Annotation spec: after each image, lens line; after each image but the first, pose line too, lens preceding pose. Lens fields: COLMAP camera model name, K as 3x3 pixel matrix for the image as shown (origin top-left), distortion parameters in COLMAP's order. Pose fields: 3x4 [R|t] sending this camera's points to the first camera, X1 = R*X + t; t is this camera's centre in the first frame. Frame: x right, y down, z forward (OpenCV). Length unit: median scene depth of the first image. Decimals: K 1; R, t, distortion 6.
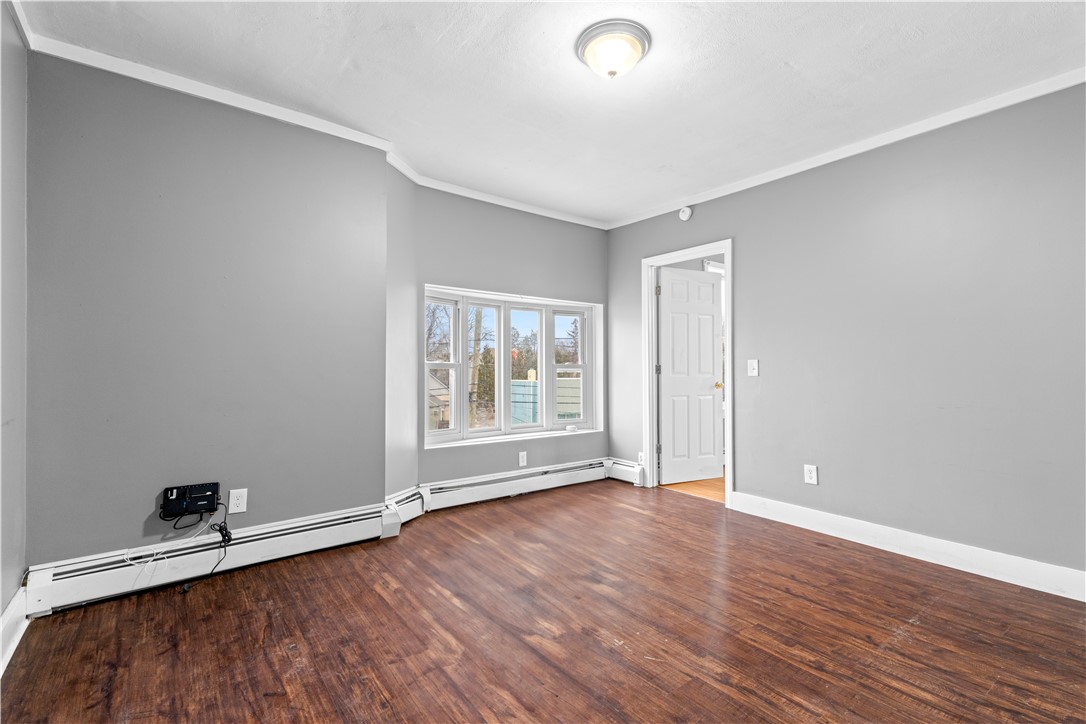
lens RADIAL K [[484.1, 0, 542.6], [0, 484.1, 364.8], [0, 0, 1]] dist [0.048493, -0.006021]
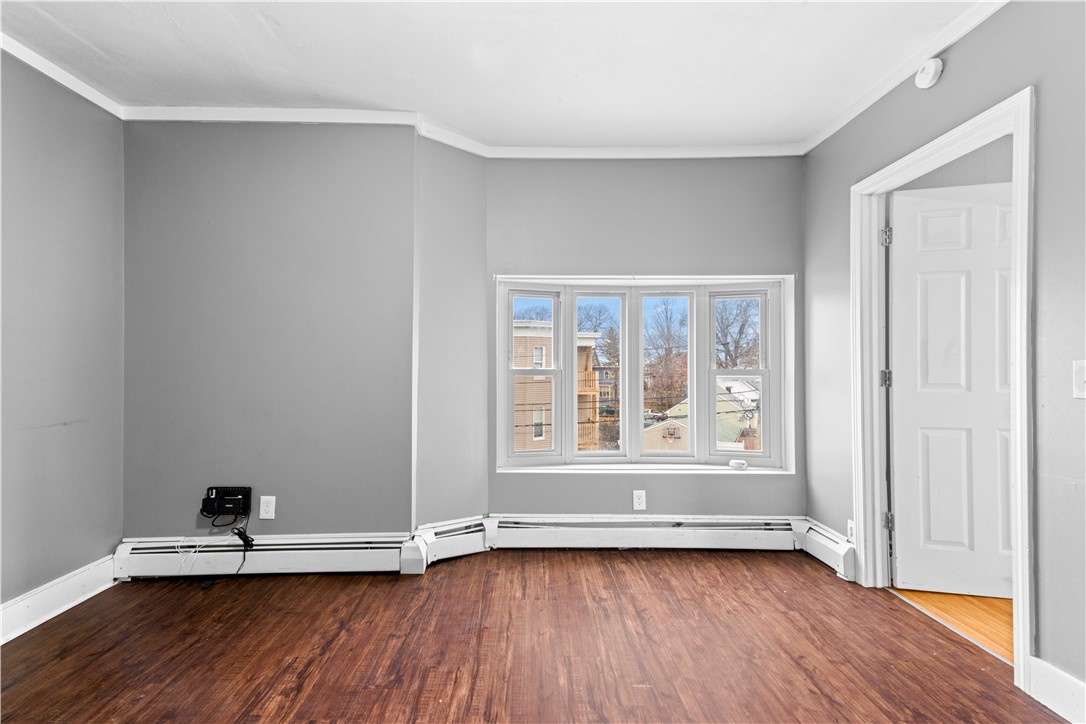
lens RADIAL K [[484.1, 0, 534.0], [0, 484.1, 371.1], [0, 0, 1]] dist [0.048493, -0.006021]
pose [[0.801929, -0.002606, -0.597413, 0.366440], [0.006877, 0.999964, 0.004870, -0.005863], [0.597379, -0.008013, 0.801919, 0.437603]]
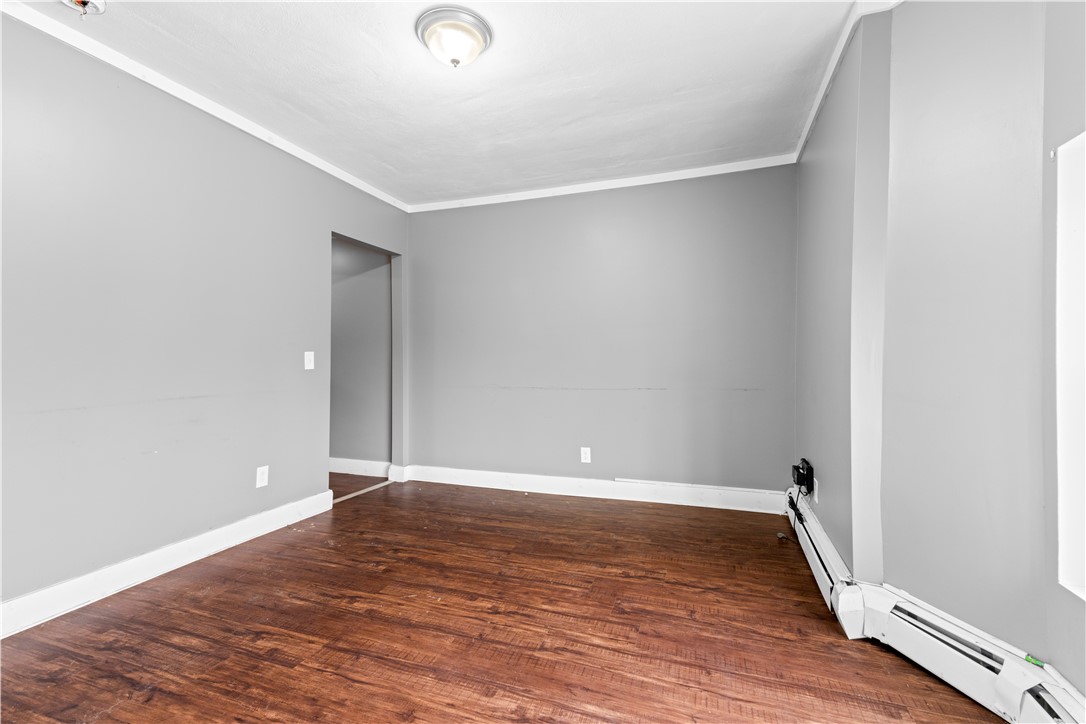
lens RADIAL K [[484.1, 0, 535.3], [0, 484.1, 356.0], [0, 0, 1]] dist [0.048493, -0.006021]
pose [[-0.839926, -0.004715, -0.542681, 0.374330], [-0.002220, 0.999984, -0.005251, -0.000030], [0.542697, -0.003205, -0.839923, 1.311575]]
